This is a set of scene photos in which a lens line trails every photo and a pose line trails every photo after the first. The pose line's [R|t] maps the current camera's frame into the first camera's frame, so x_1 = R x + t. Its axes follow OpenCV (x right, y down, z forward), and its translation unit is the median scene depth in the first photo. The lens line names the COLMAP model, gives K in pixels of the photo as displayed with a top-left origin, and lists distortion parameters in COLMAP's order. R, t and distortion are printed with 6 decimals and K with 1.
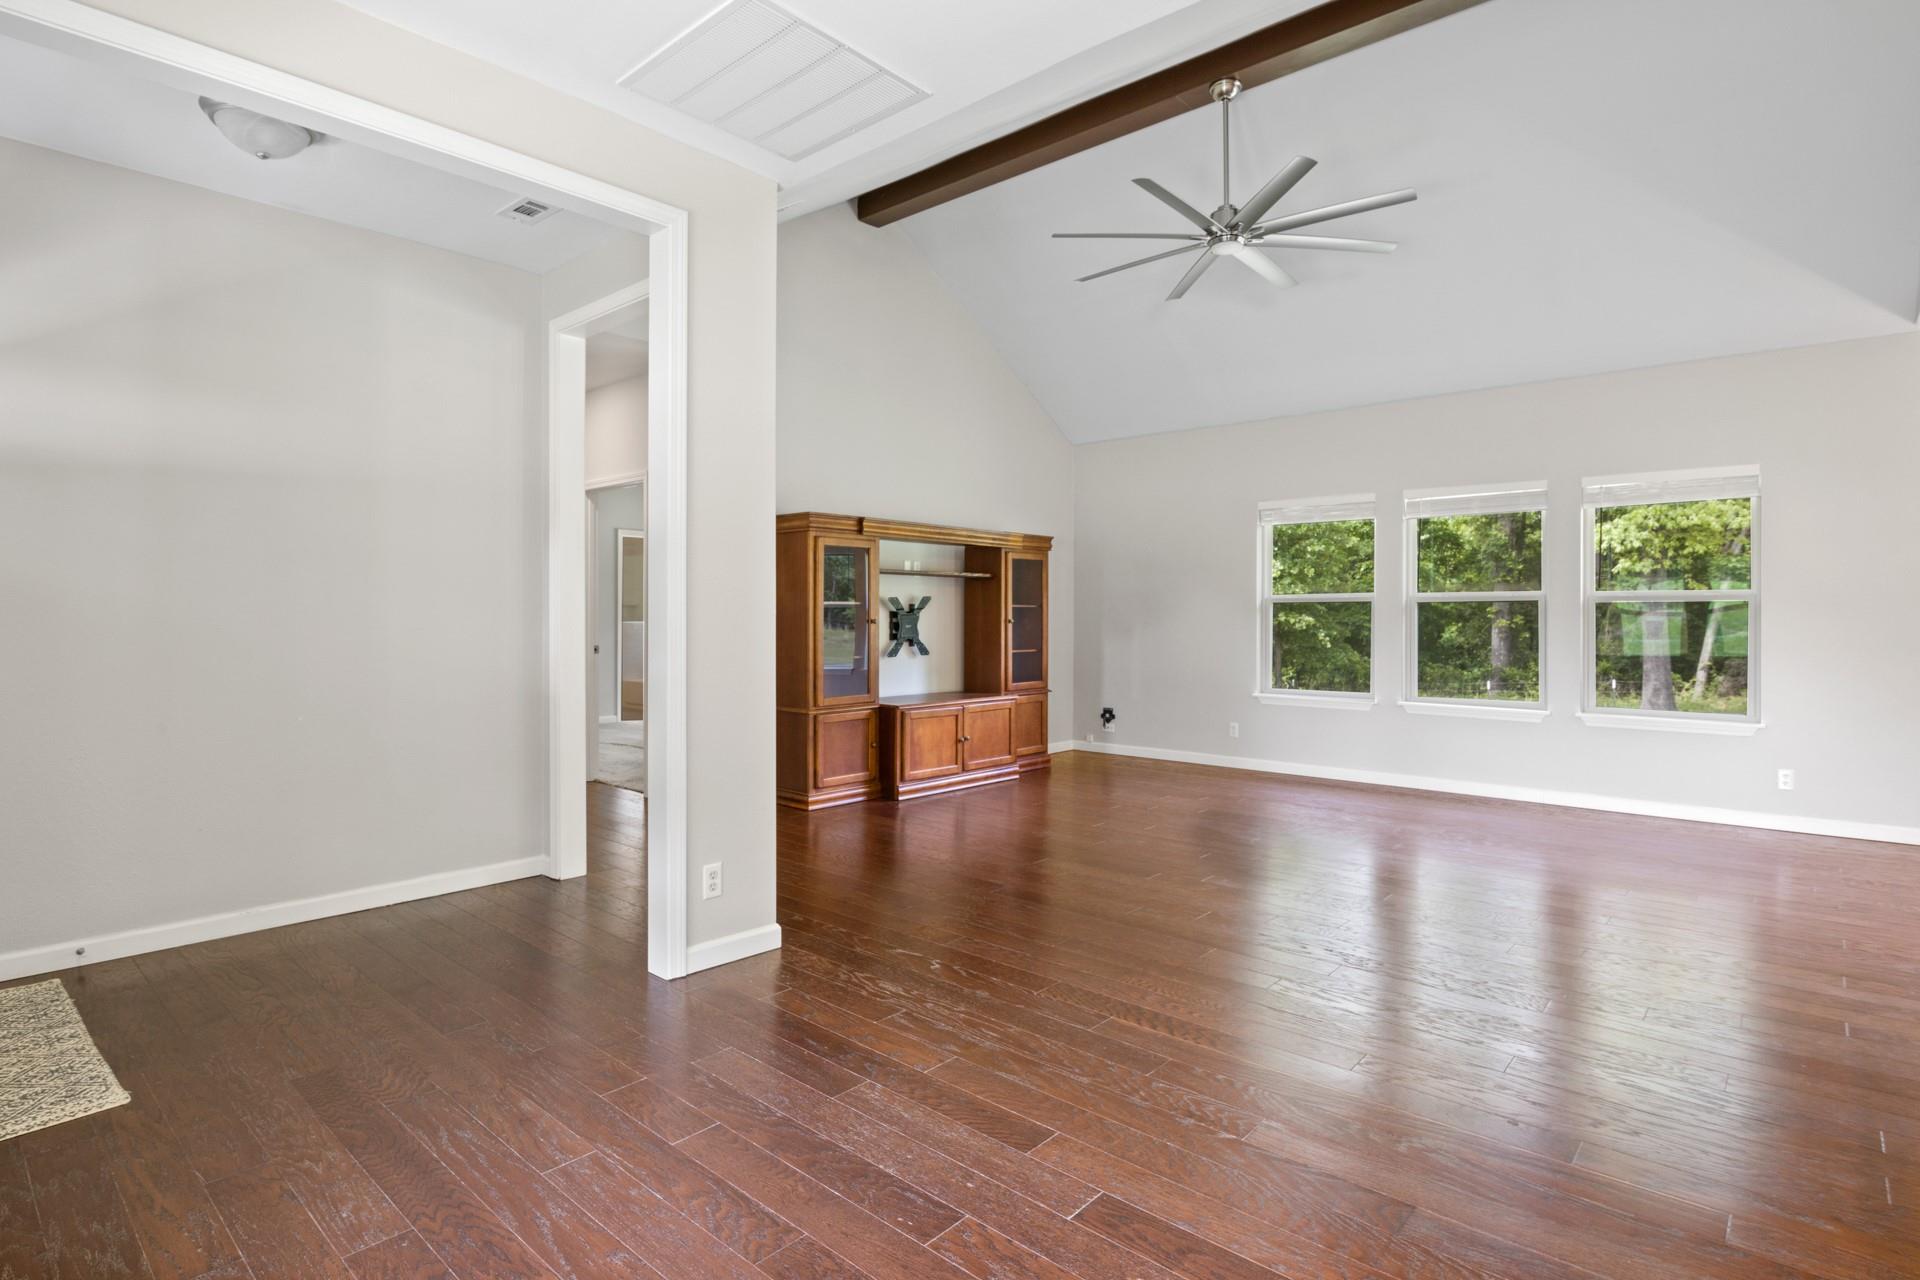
lens RADIAL K [[967.5, 0, 933.5], [0, 967.5, 610.1], [0, 0, 1]] dist [-0.015445, -0.001982]
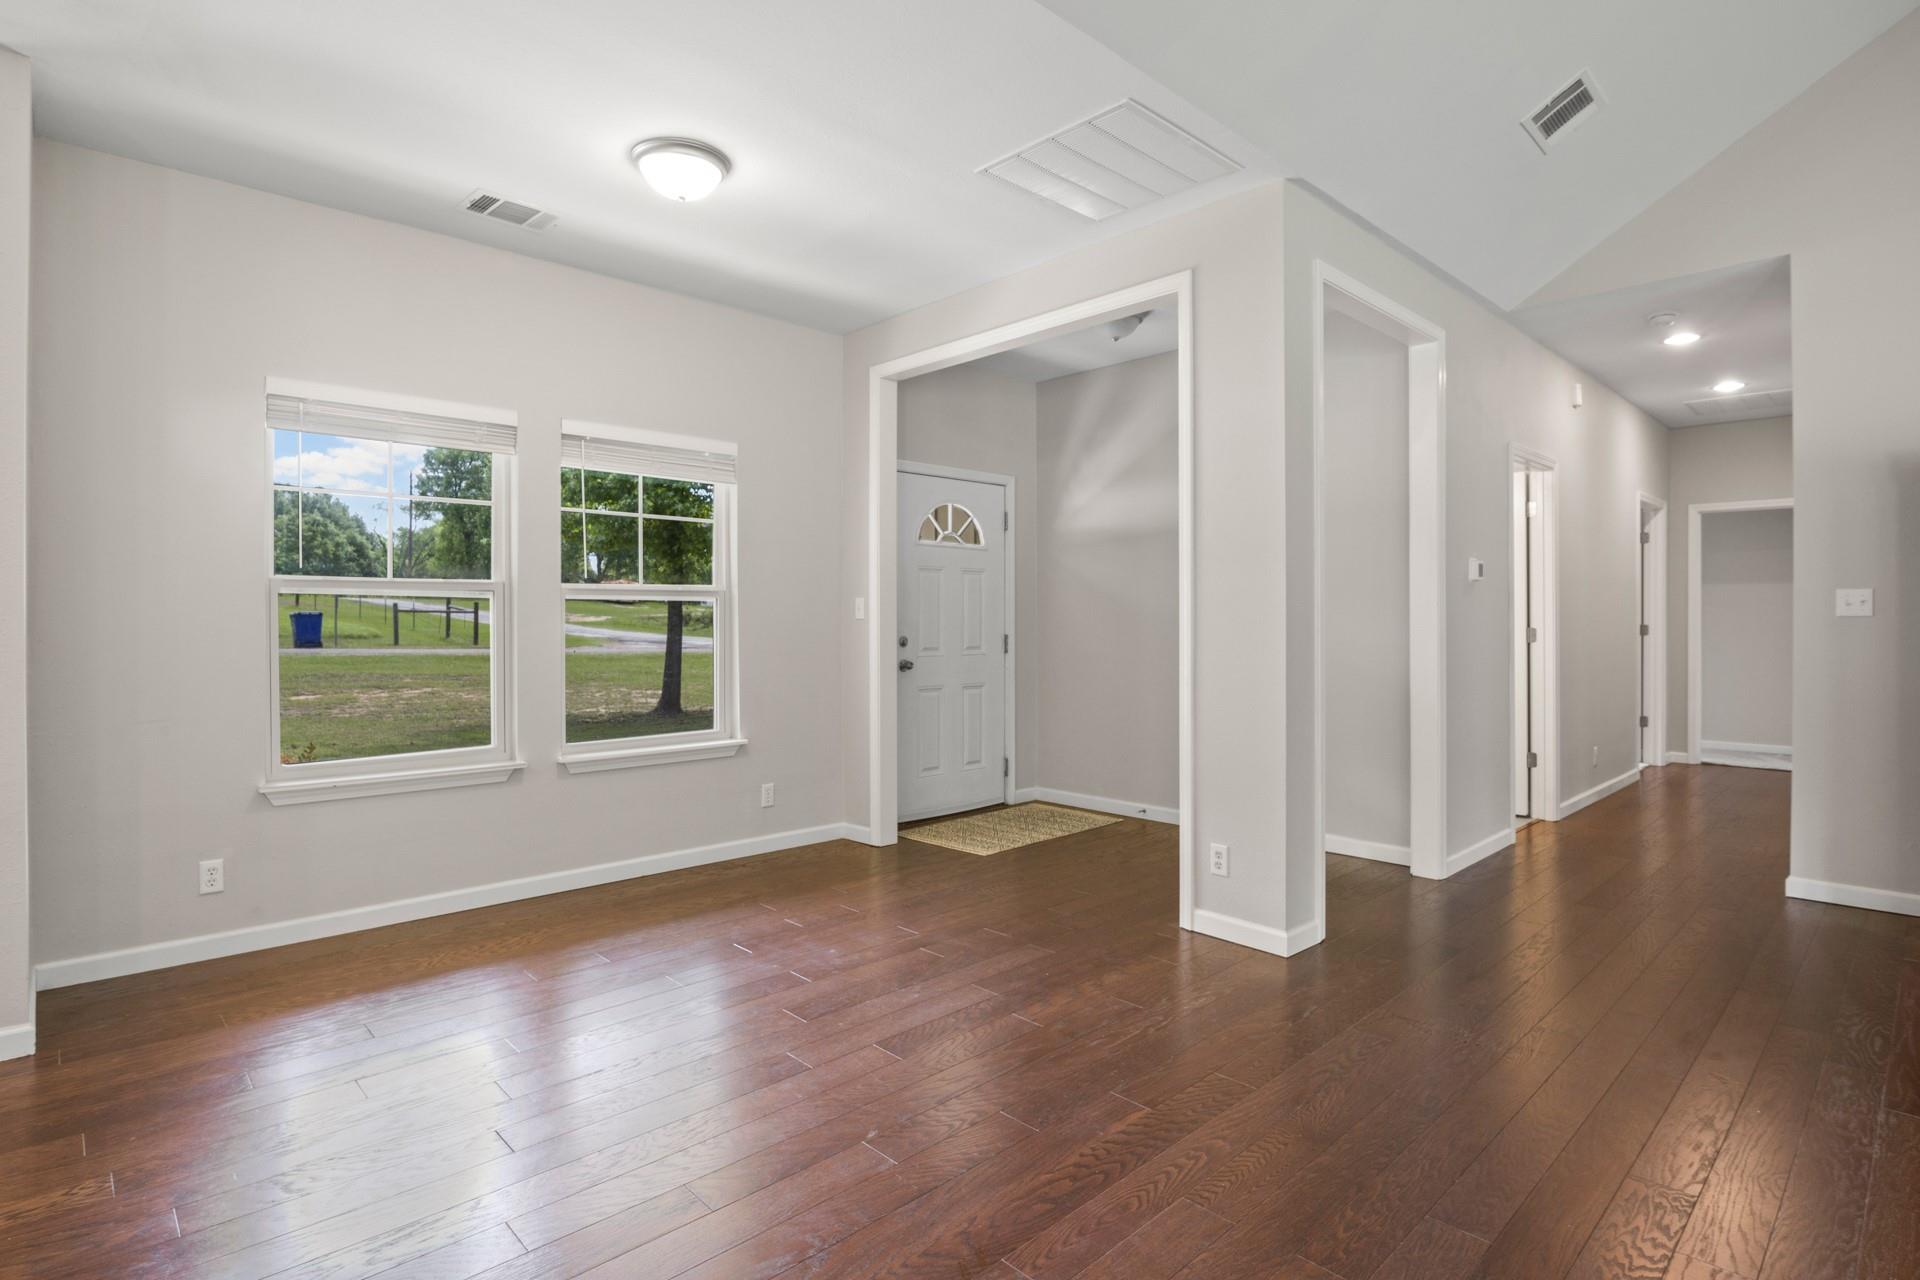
lens RADIAL K [[967.5, 0, 997.7], [0, 967.5, 618.4], [0, 0, 1]] dist [-0.015445, -0.001982]
pose [[-0.045463, -0.001734, -0.998965, 0.413686], [0.006087, 0.999979, -0.002013, 0.002475], [0.998947, -0.006172, -0.045451, 0.373766]]
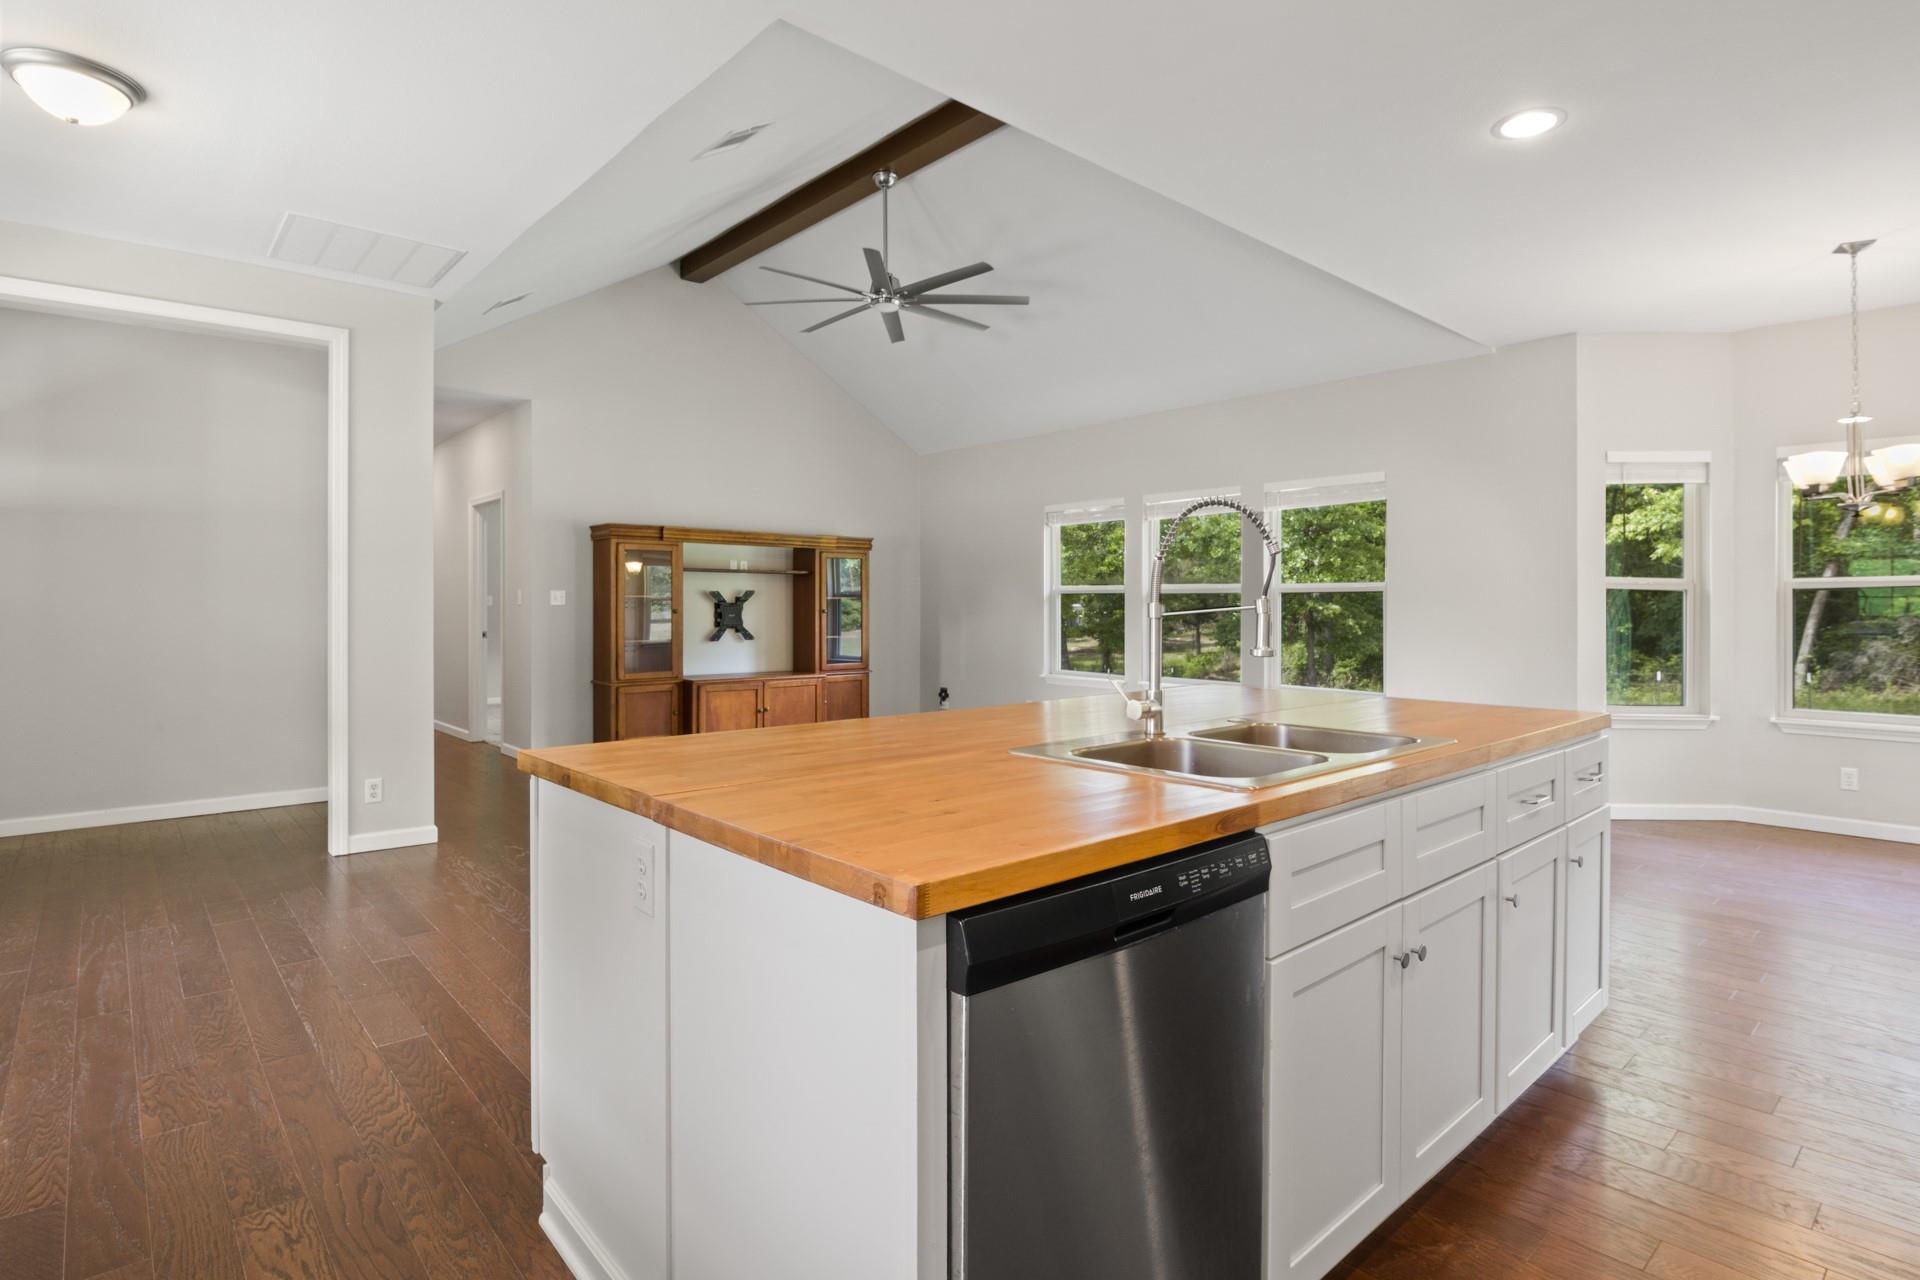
lens RADIAL K [[967.5, 0, 931.8], [0, 967.5, 596.9], [0, 0, 1]] dist [-0.015445, -0.001982]
pose [[0.993482, -0.003695, -0.113925, 0.356867], [0.003187, 0.999984, -0.004646, 0.000186], [0.113941, 0.004252, 0.993478, -0.155312]]
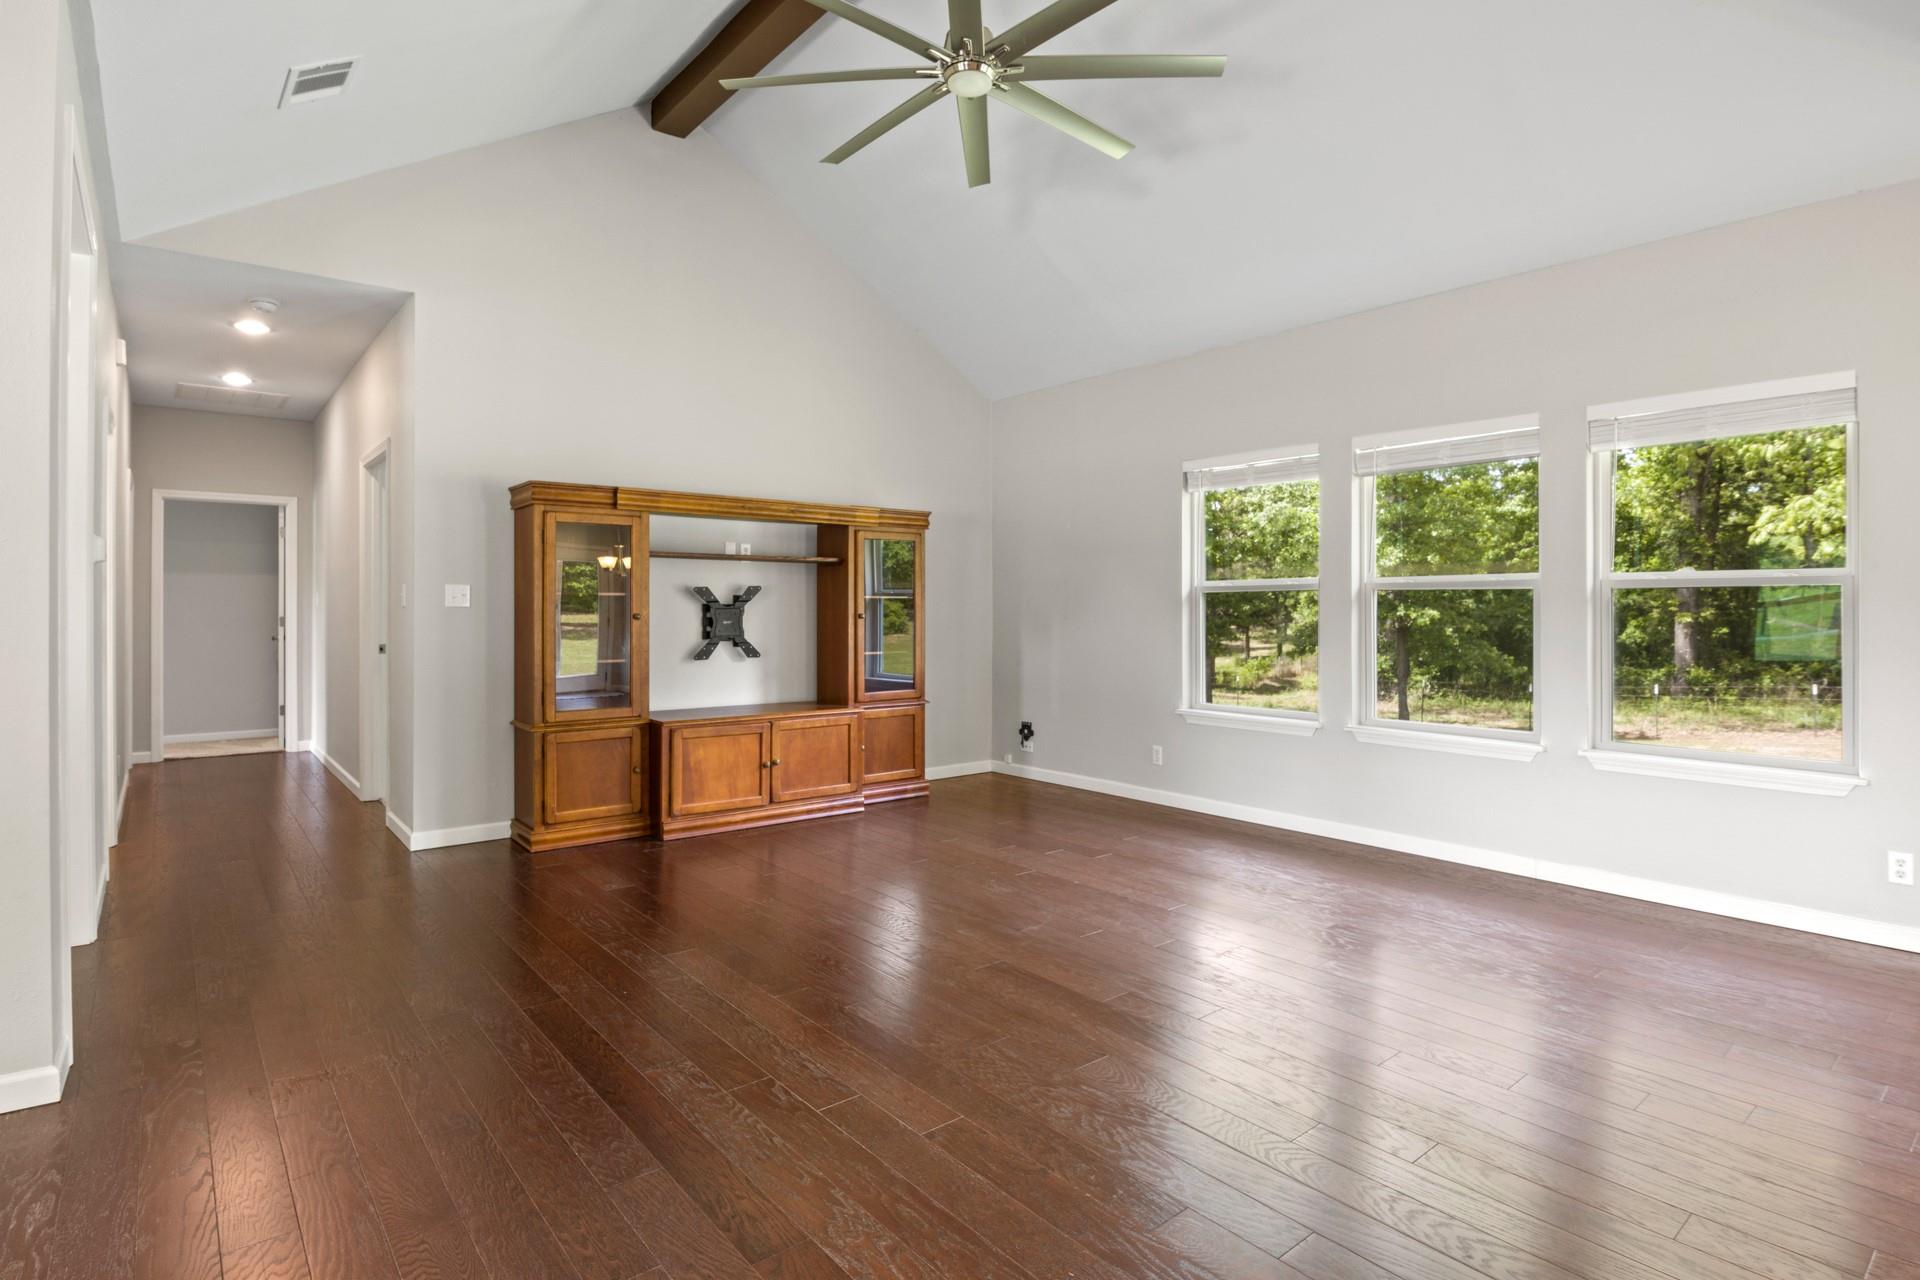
lens RADIAL K [[967.5, 0, 935.2], [0, 967.5, 600.4], [0, 0, 1]] dist [-0.015445, -0.001982]
pose [[0.988741, -0.002335, -0.149619, 0.272897], [0.001852, 0.999993, -0.003370, 0.001253], [0.149626, 0.003055, 0.988738, 0.217284]]
